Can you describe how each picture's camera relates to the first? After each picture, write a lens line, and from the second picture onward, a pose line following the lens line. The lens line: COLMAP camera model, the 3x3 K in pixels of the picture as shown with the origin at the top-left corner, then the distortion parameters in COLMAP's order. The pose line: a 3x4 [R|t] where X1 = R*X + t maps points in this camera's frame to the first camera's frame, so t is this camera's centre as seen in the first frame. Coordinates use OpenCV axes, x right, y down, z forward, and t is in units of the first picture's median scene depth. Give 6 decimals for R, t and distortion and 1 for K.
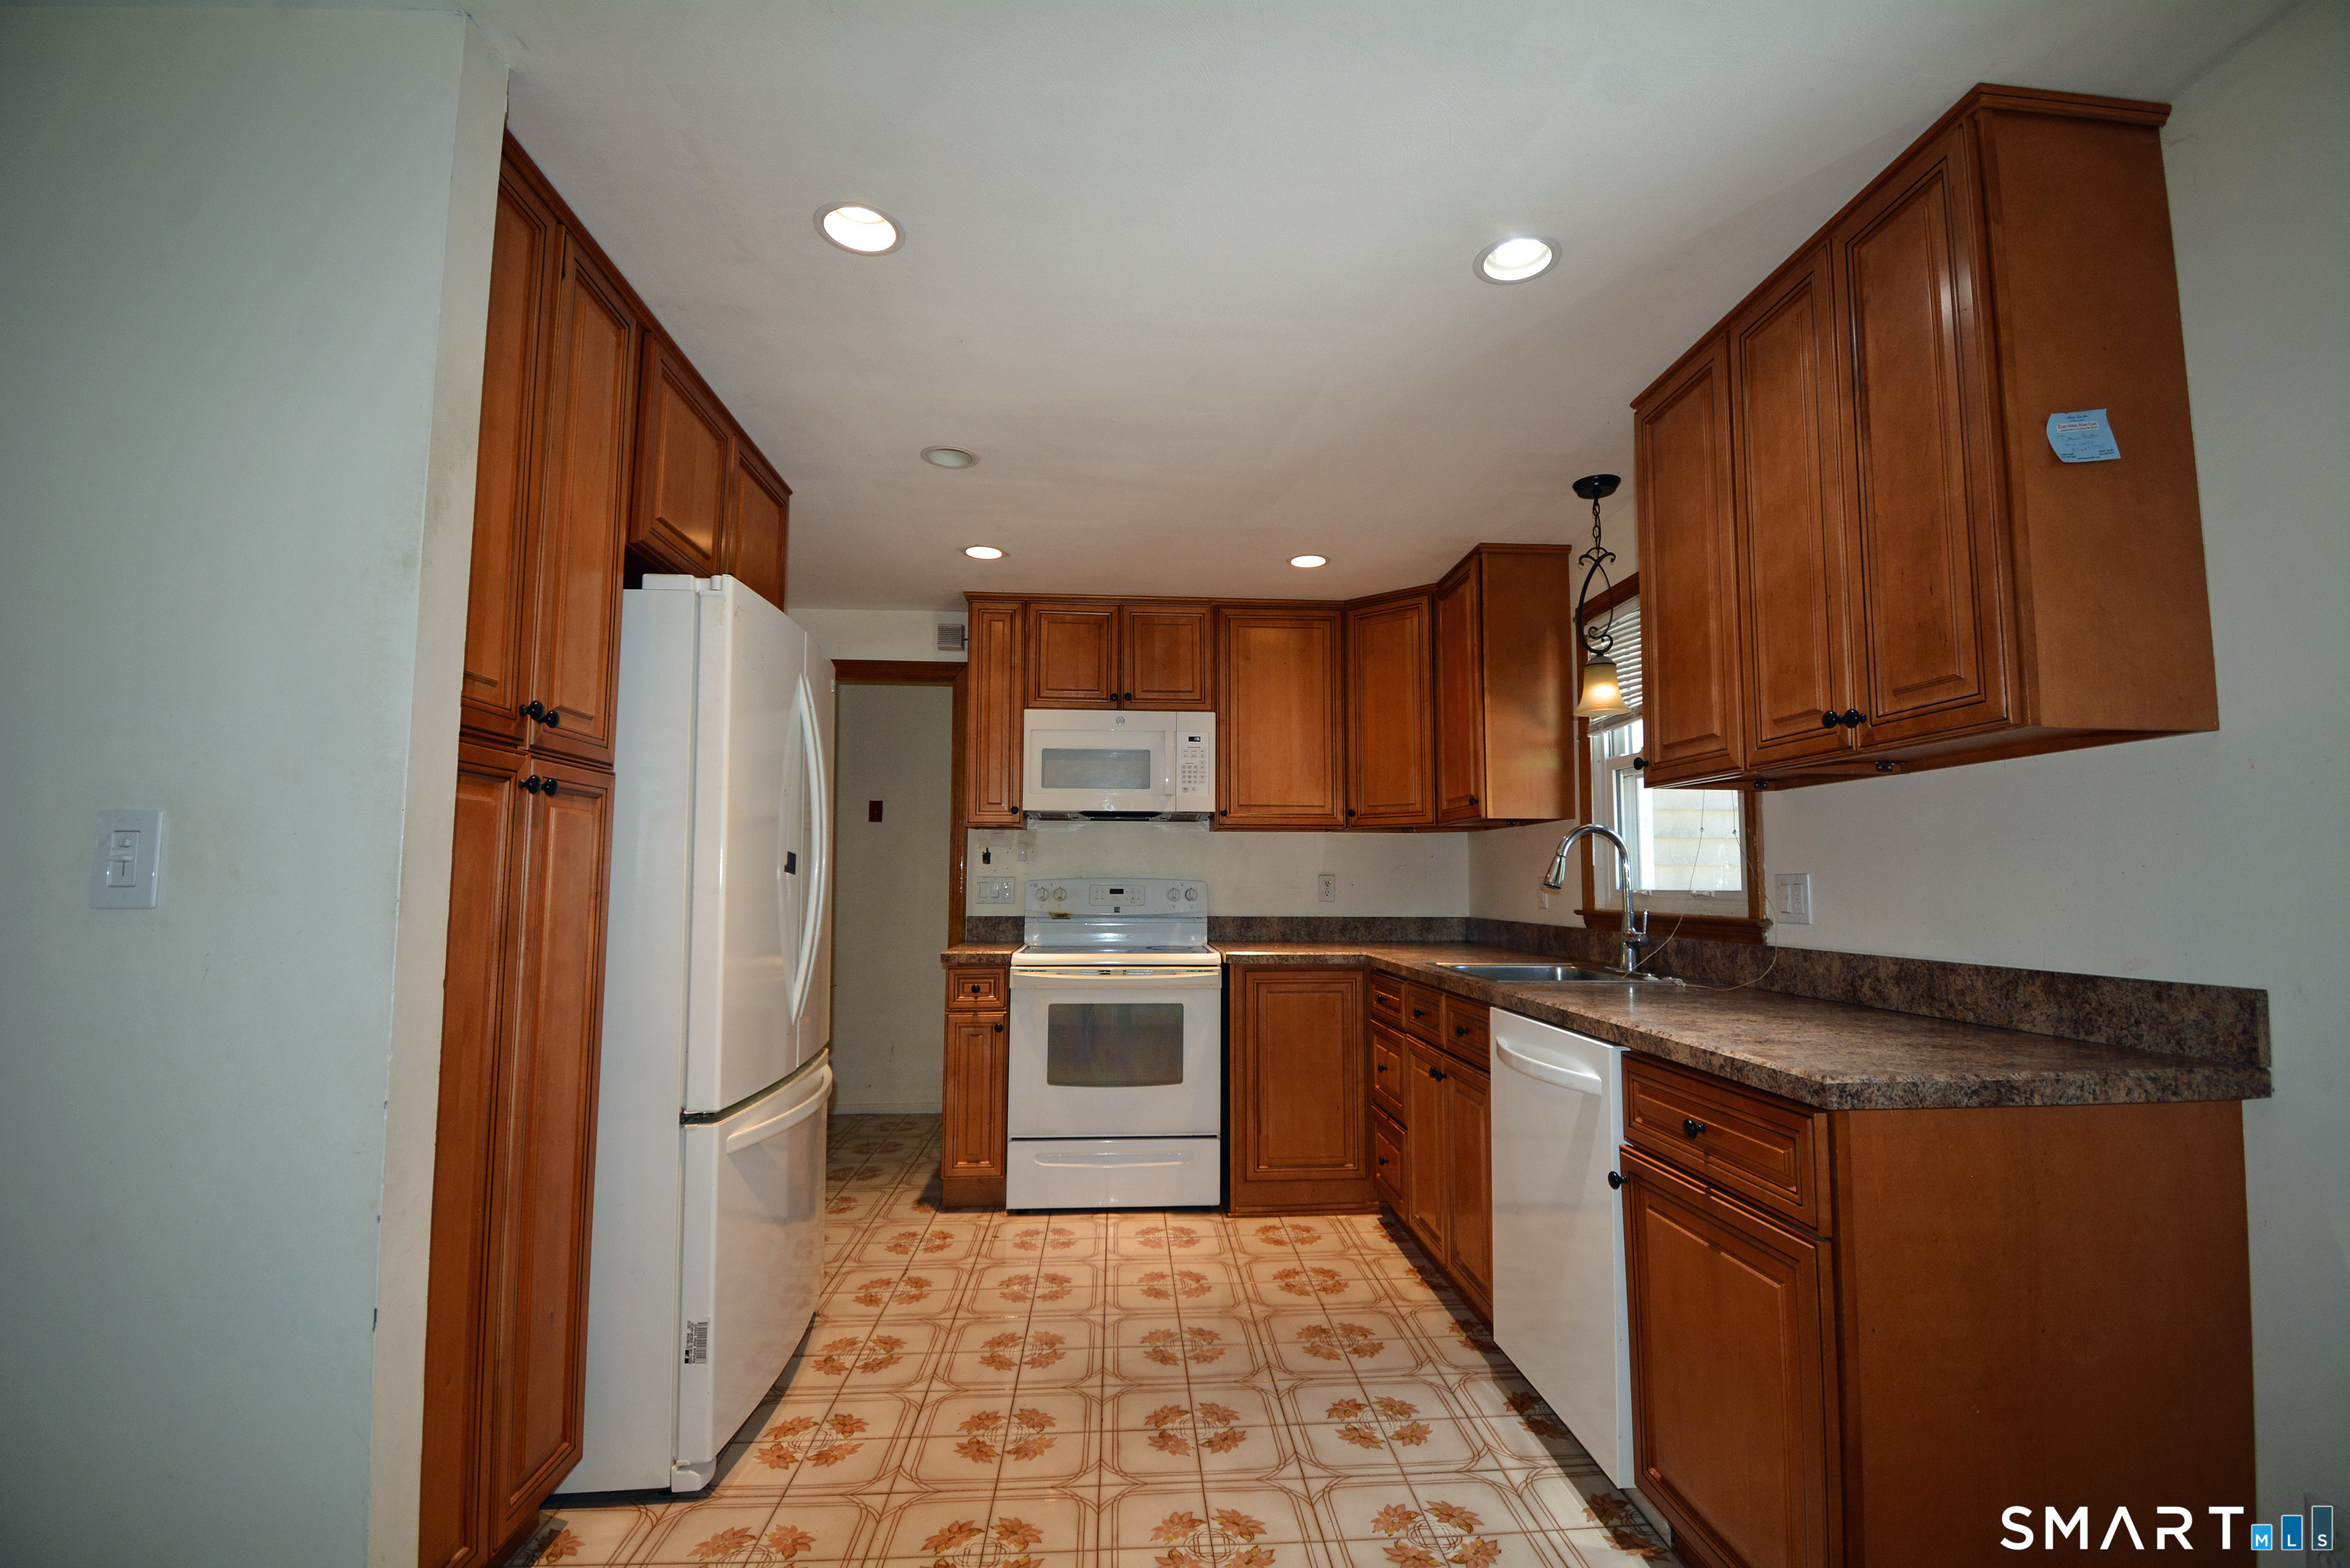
lens RADIAL K [[1037.6, 0, 1189.5], [0, 1037.6, 795.4], [0, 0, 1]] dist [0.022716, -0.026403]
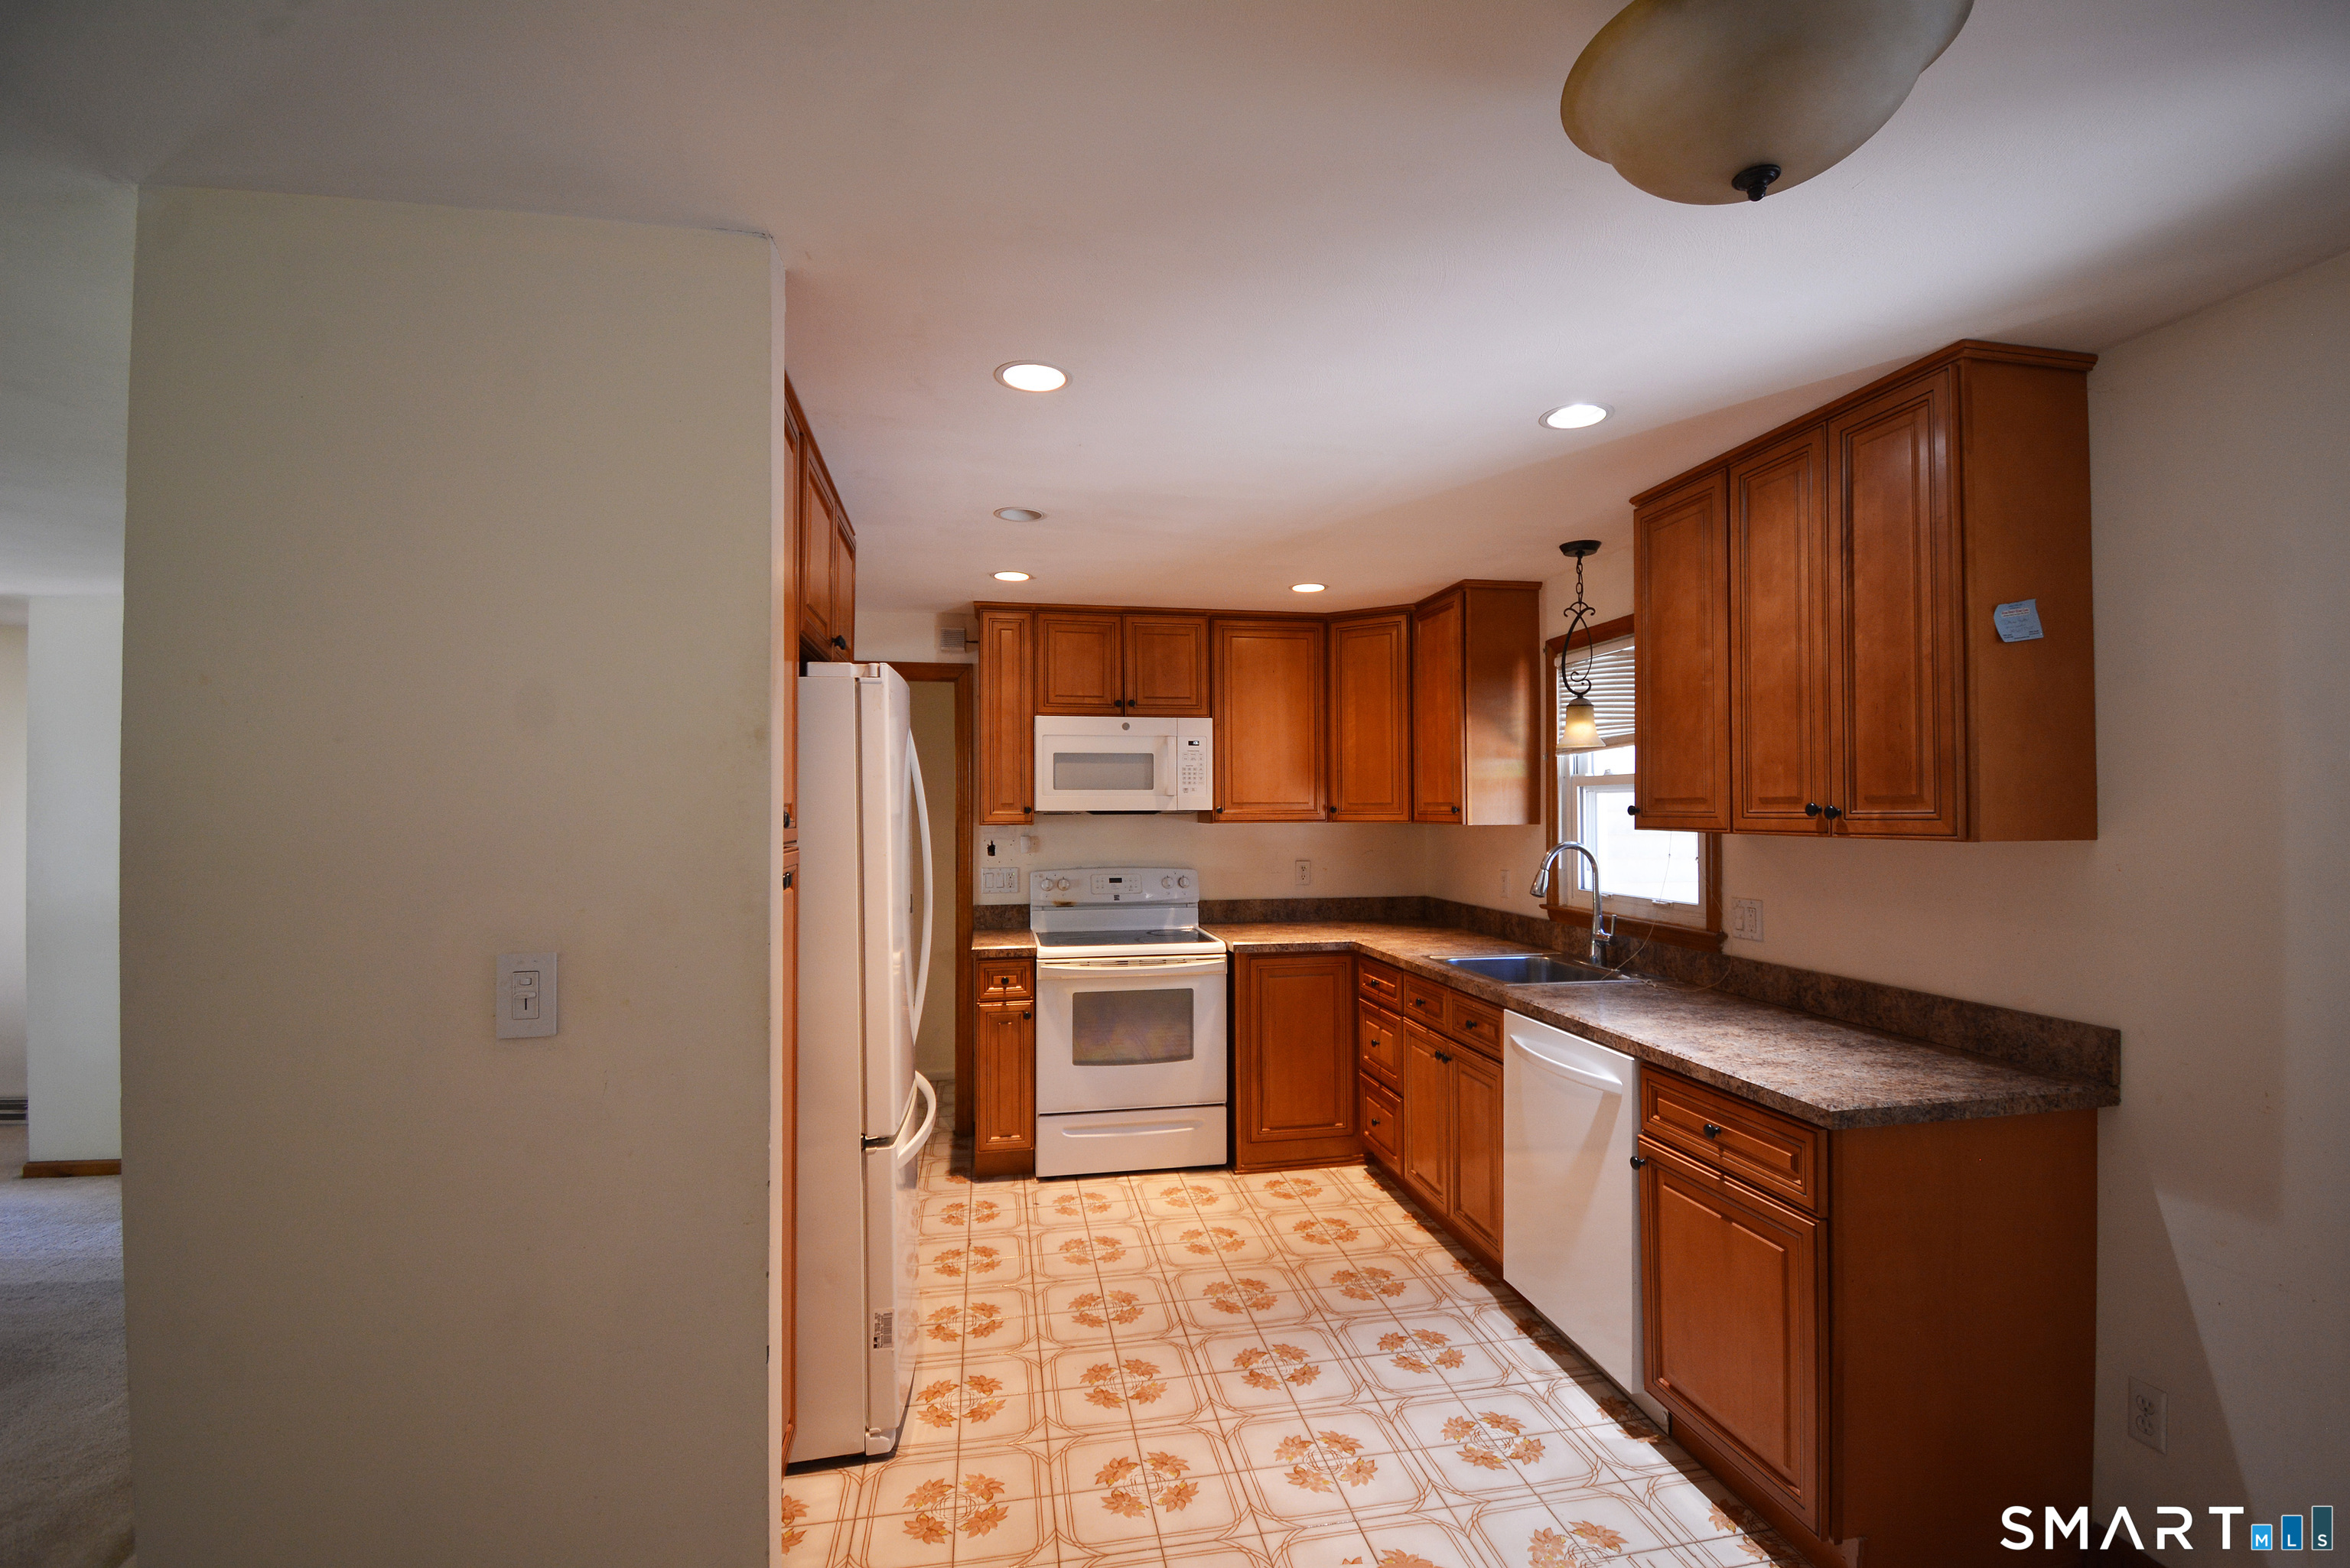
lens RADIAL K [[1037.6, 0, 1189.5], [0, 1037.6, 795.4], [0, 0, 1]] dist [0.022716, -0.026403]
pose [[0.993030, -0.006492, 0.117679, -0.182575], [-0.001903, 0.997468, 0.071089, -0.110350], [-0.117843, -0.070817, 0.990504, -0.110575]]
